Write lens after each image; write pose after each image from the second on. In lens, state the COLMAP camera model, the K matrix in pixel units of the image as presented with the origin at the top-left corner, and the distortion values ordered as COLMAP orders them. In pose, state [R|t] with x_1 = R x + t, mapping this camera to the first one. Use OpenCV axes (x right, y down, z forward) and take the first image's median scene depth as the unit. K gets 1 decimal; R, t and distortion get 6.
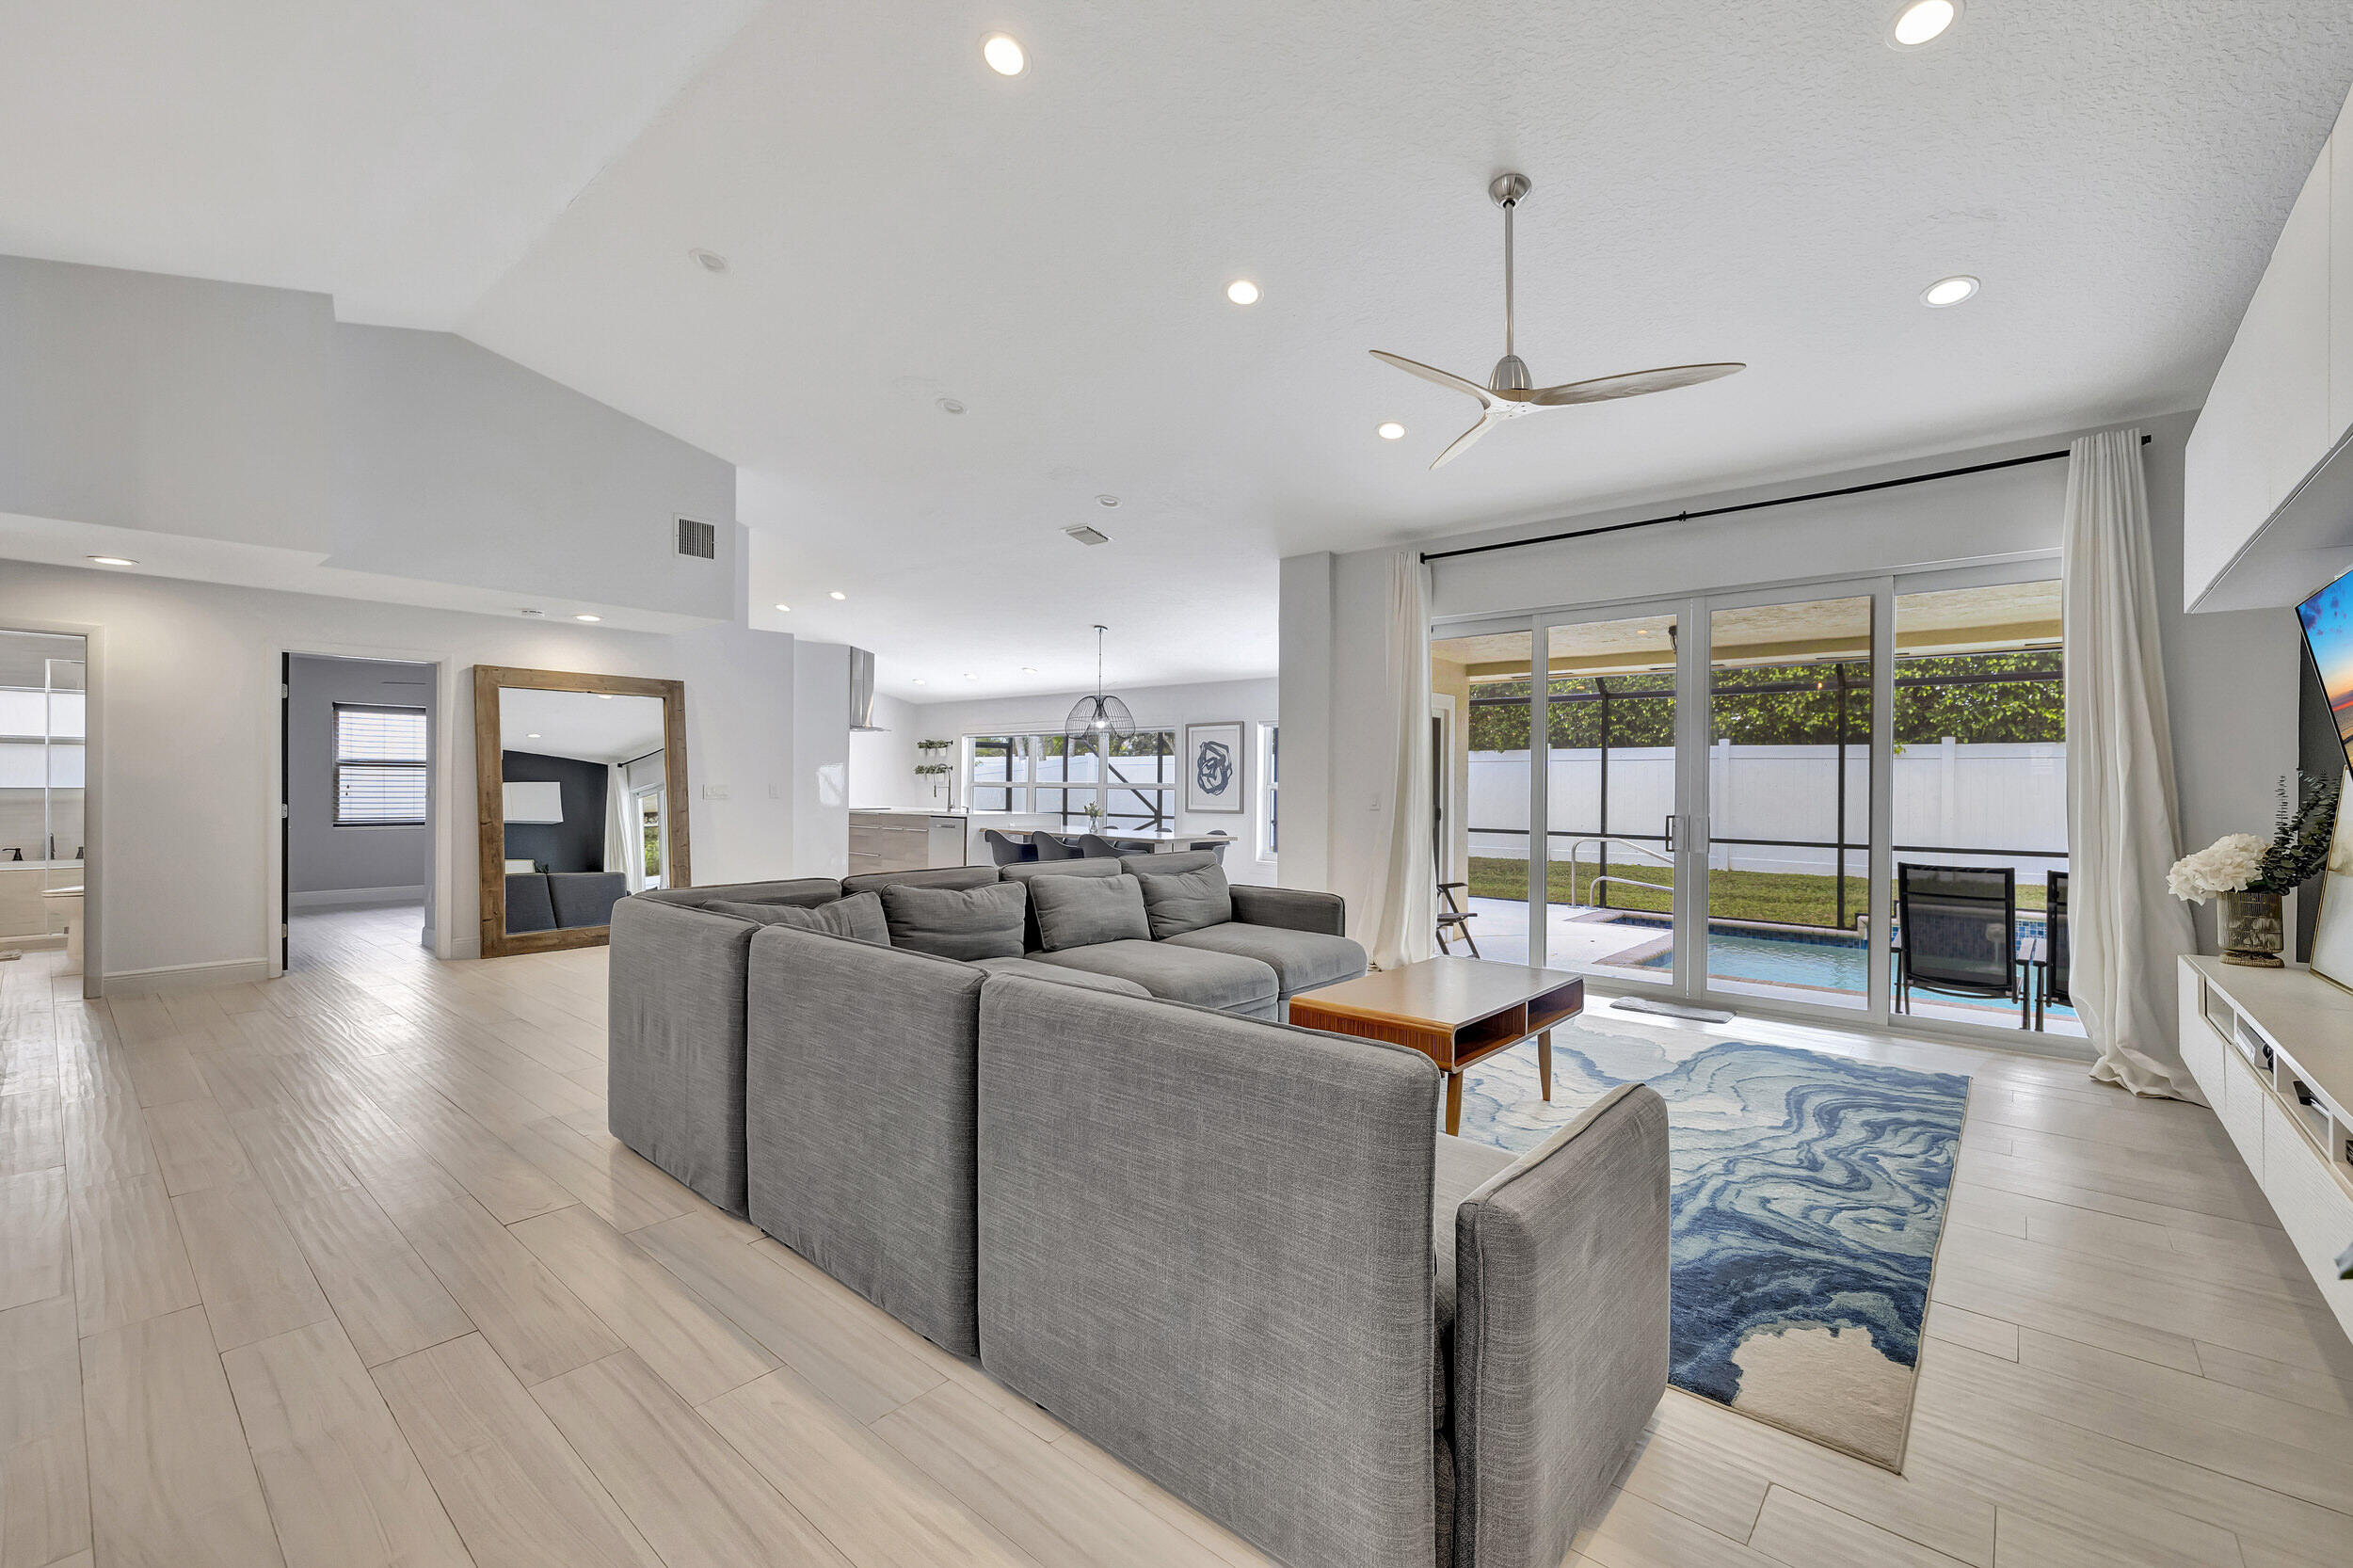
lens RADIAL K [[990.1, 0, 1165.0], [0, 990.1, 781.6], [0, 0, 1]] dist [0.000948, -0.000092]
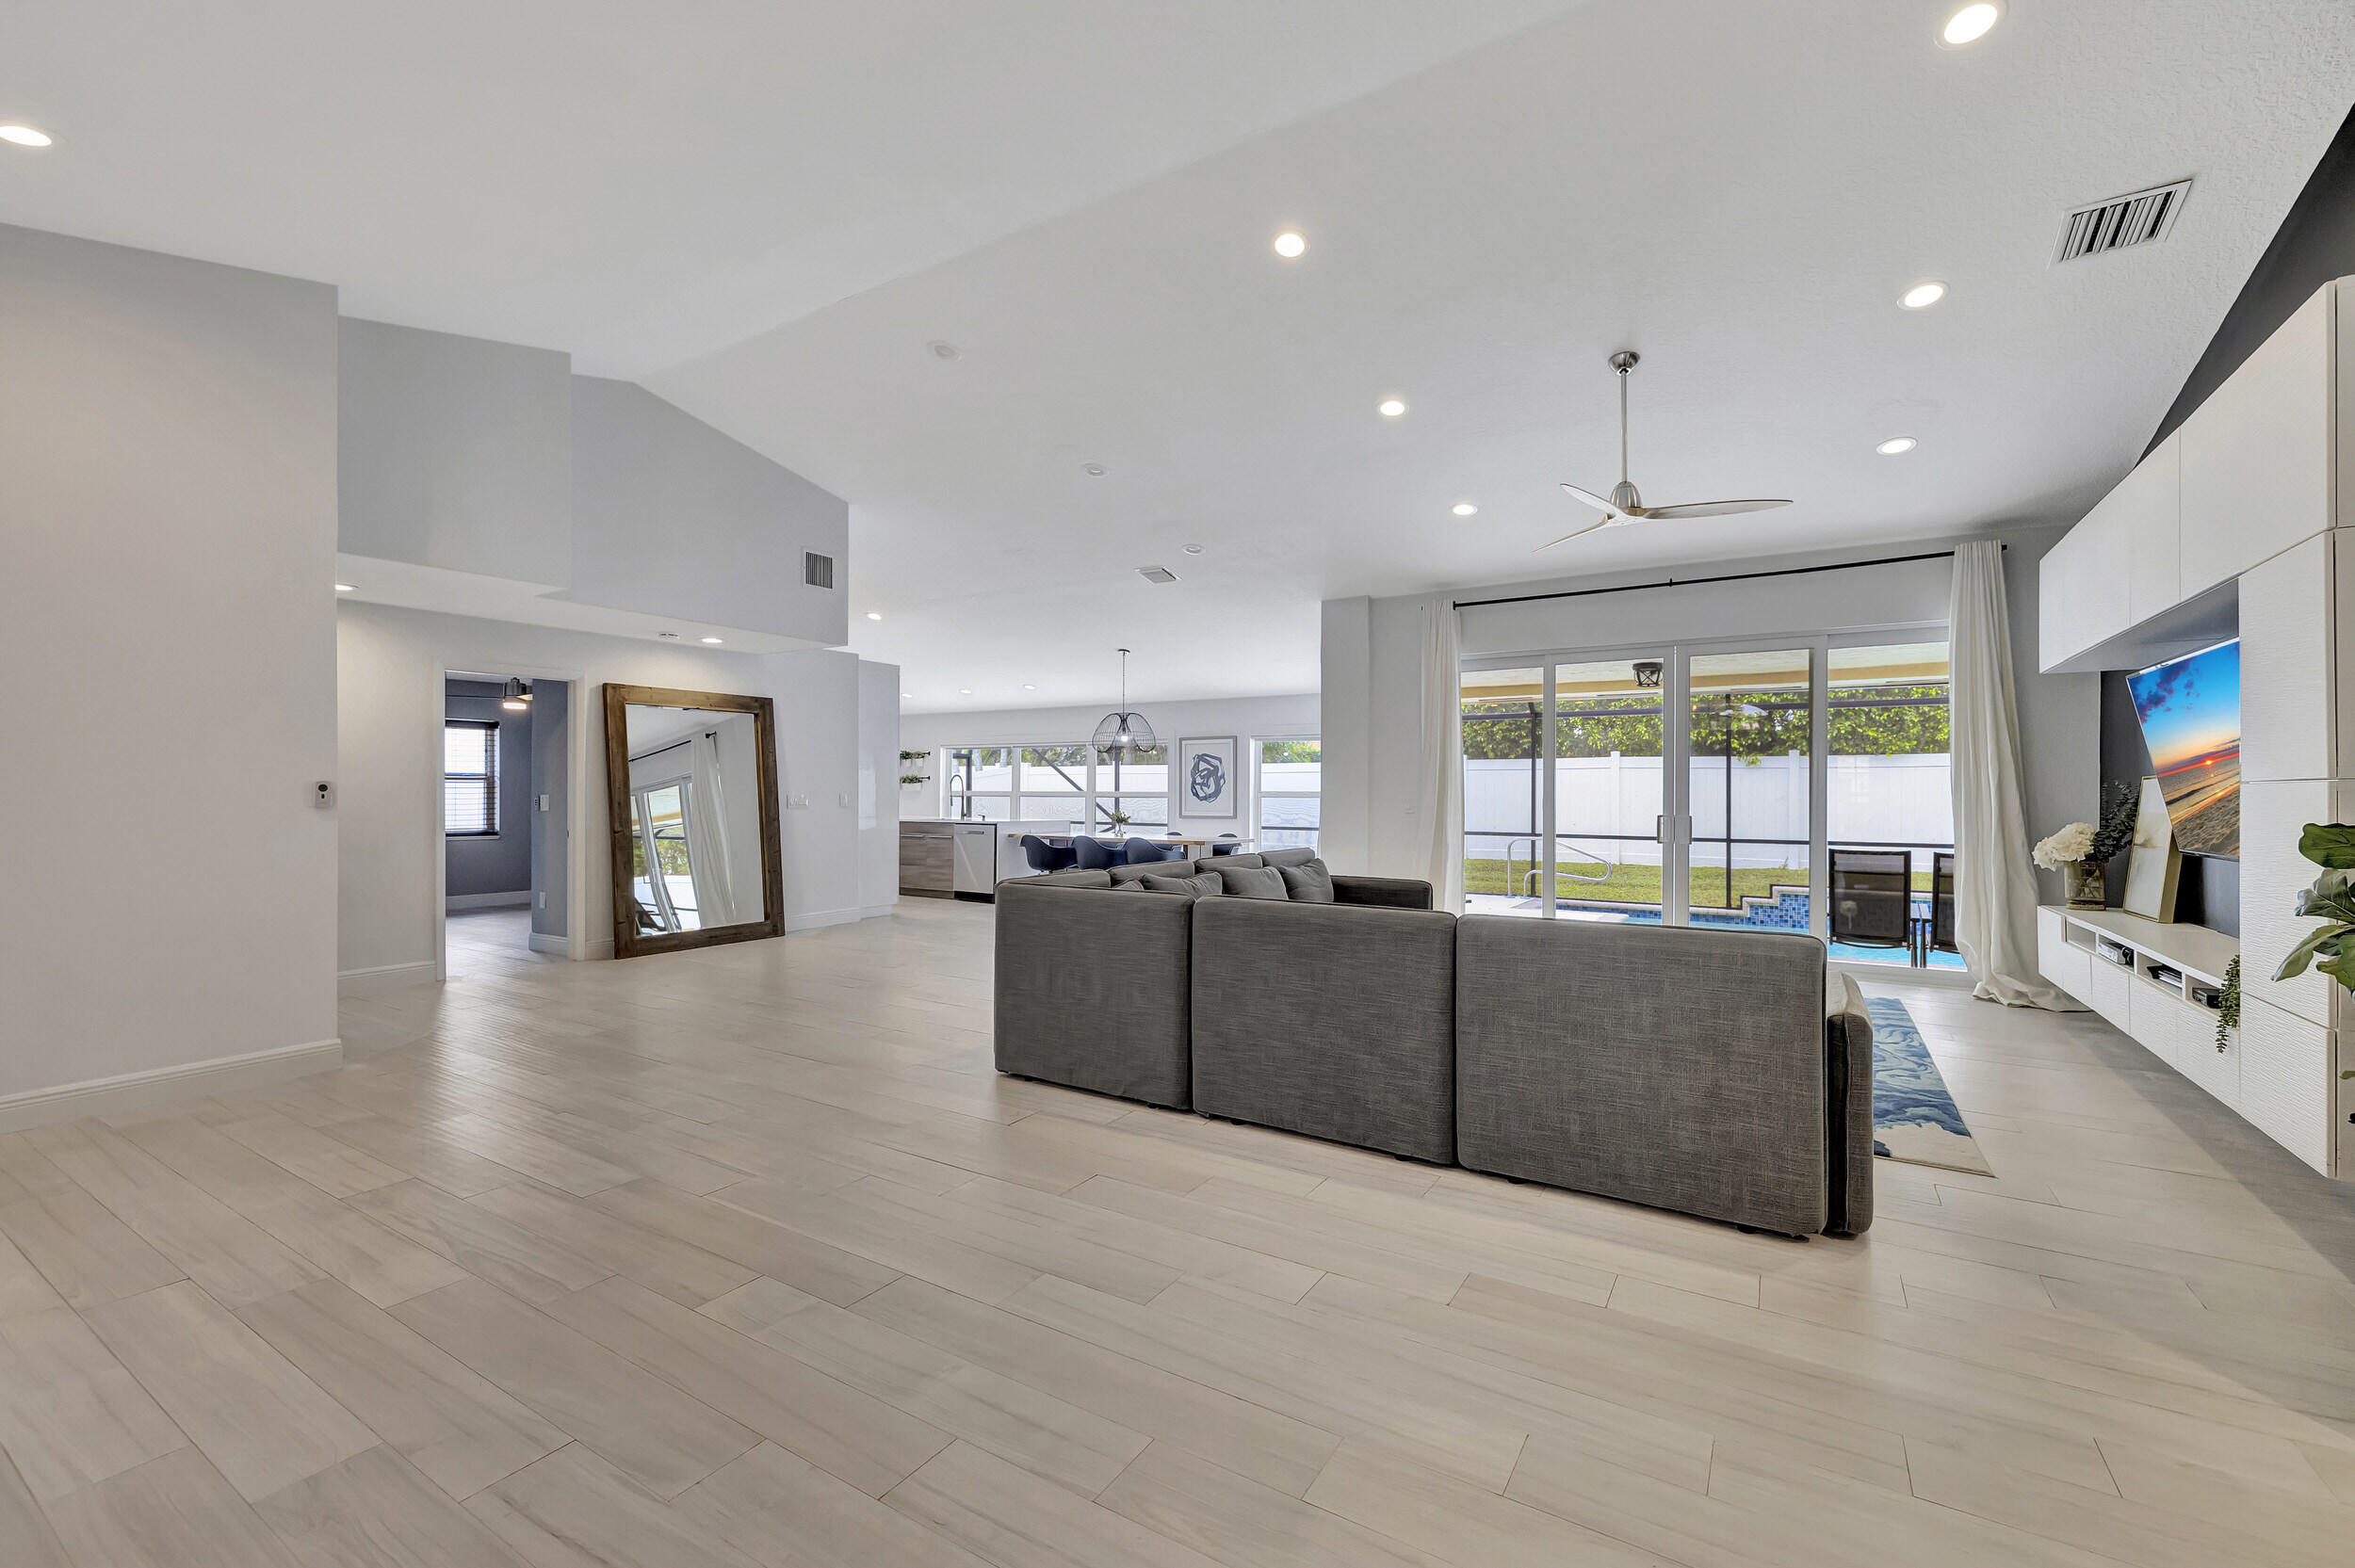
lens RADIAL K [[992.9, 0, 1167.2], [0, 992.9, 786.9], [0, 0, 1]] dist [-0.000501, 0.000043]
pose [[0.988414, -0.003707, 0.151735, -0.346434], [0.004078, 0.999989, -0.002138, -0.002631], [-0.151725, 0.002732, 0.988419, -0.188879]]
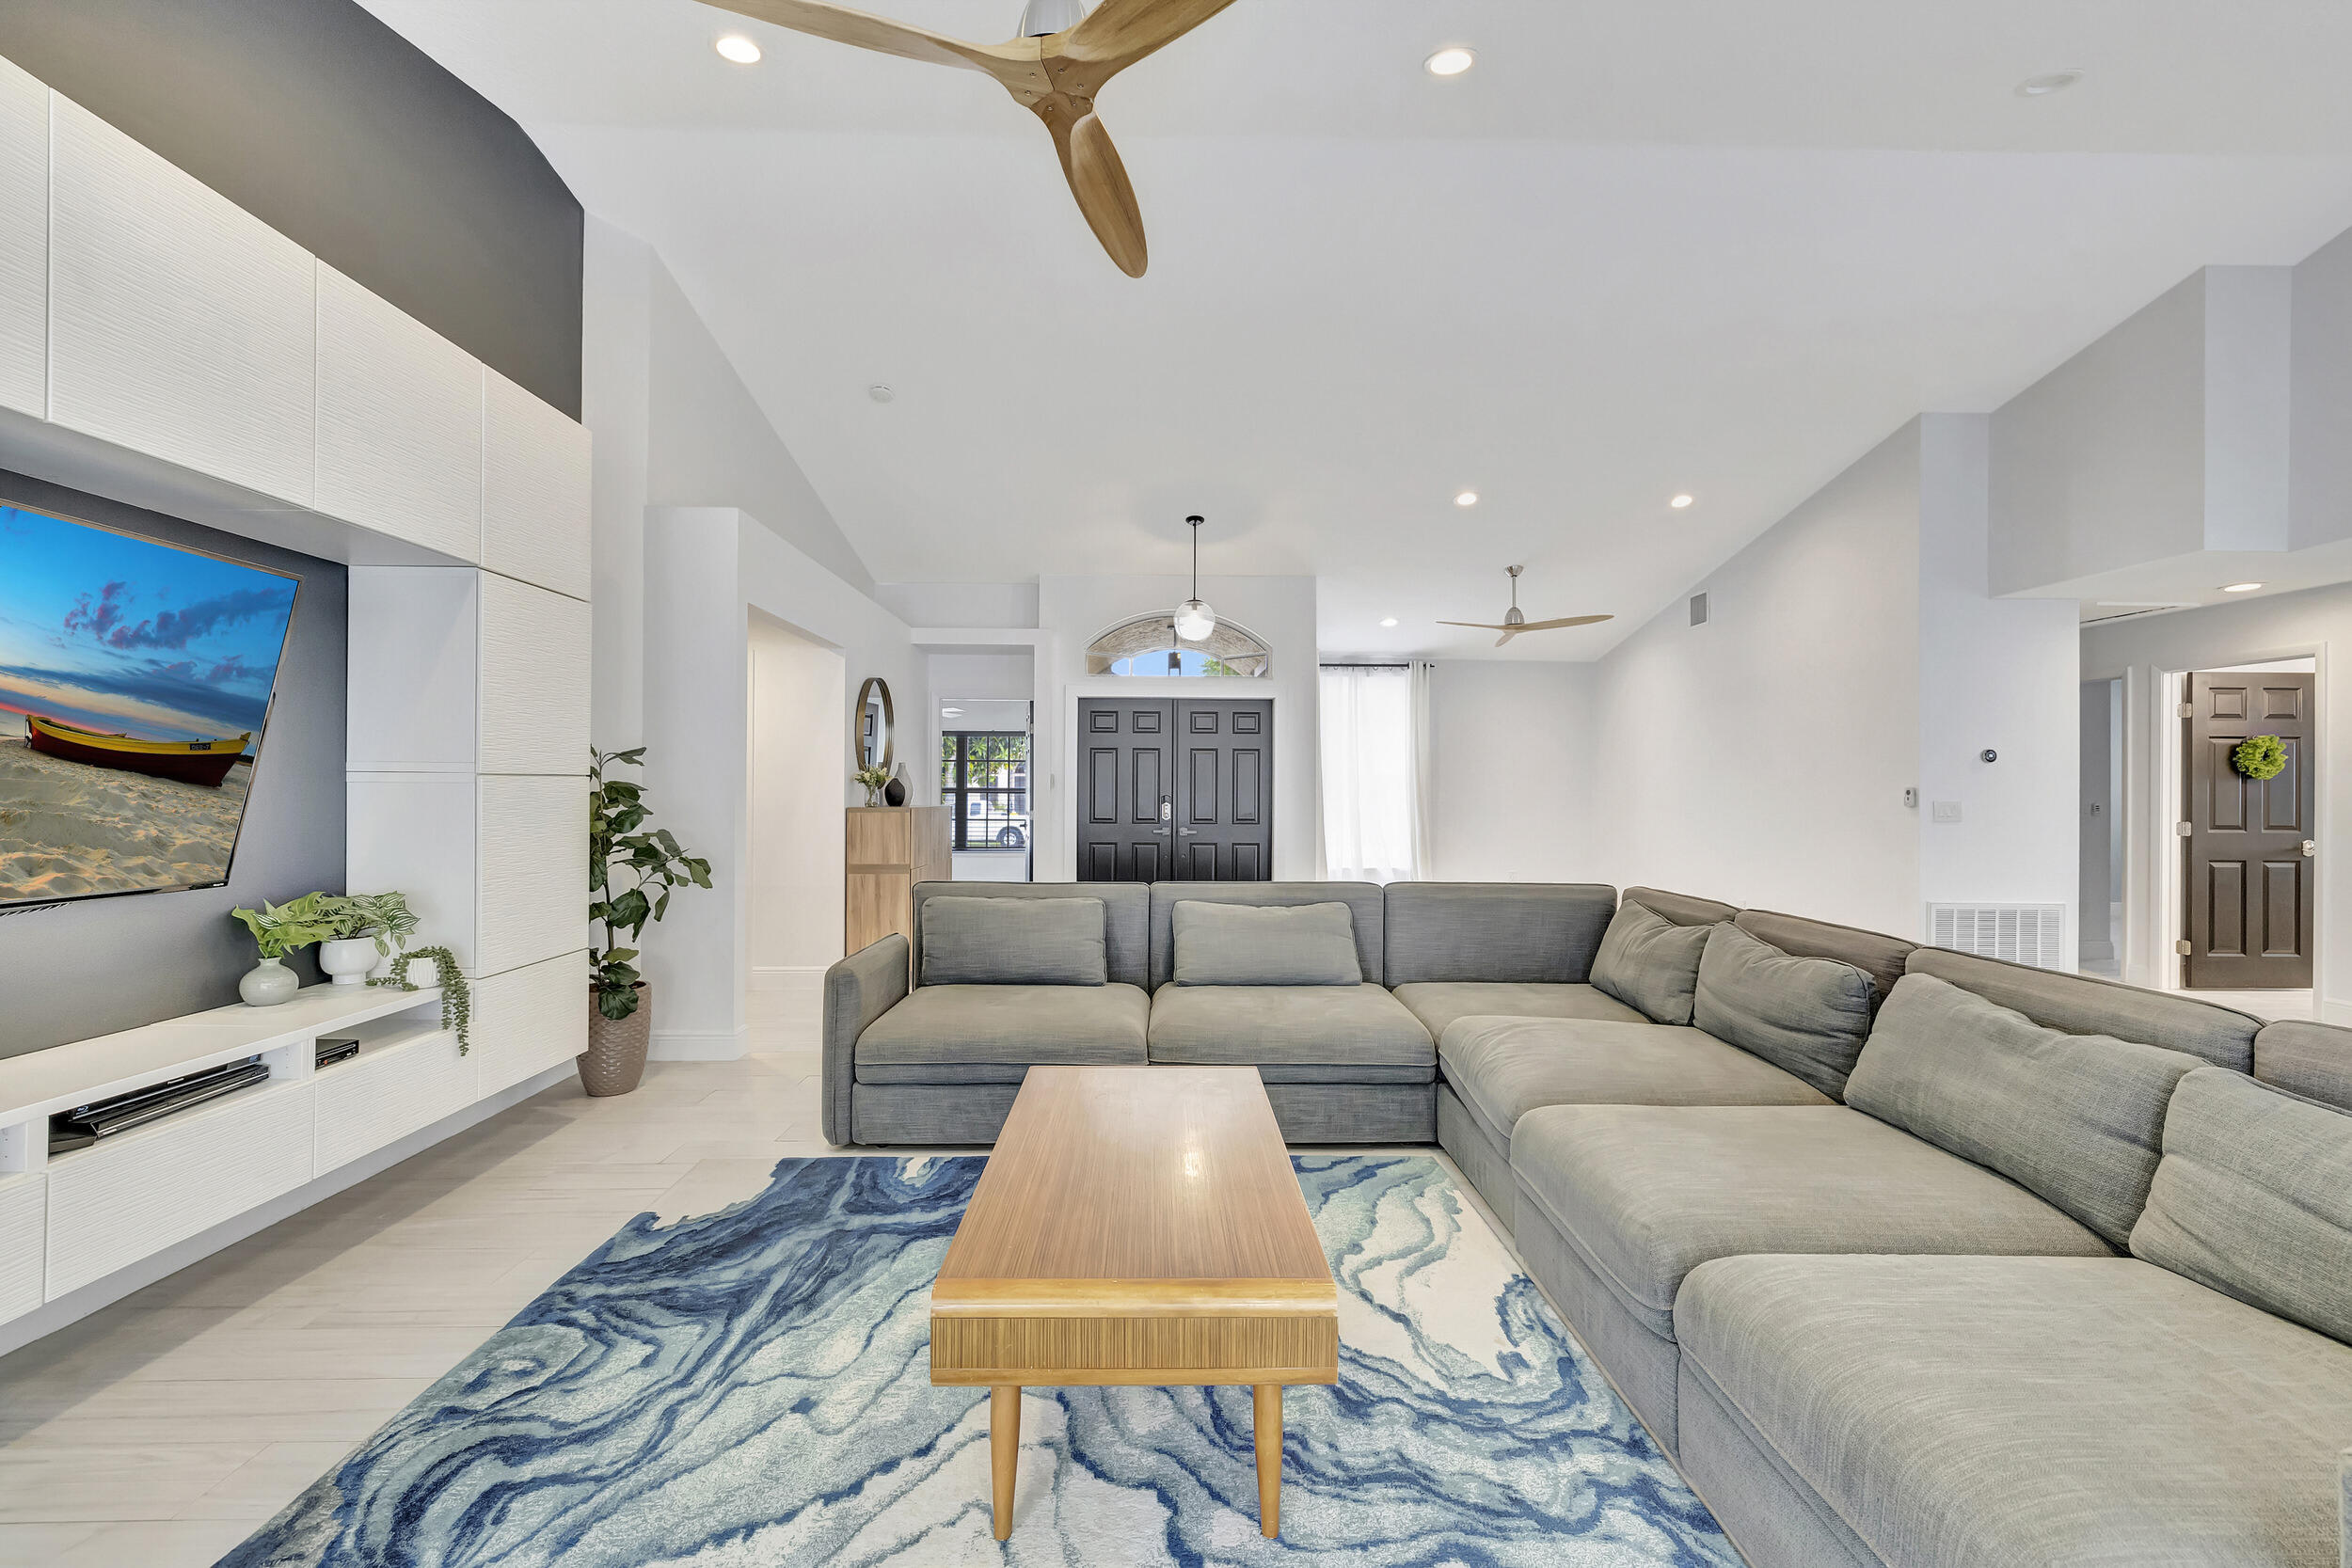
lens RADIAL K [[980.3, 0, 1170.5], [0, 980.3, 784.3], [0, 0, 1]] dist [0.000347, -0.000278]
pose [[-0.738757, -0.014729, -0.673811, 0.461266], [-0.009010, 0.999888, -0.011978, 0.005020], [0.673912, -0.002778, -0.738807, 1.012631]]
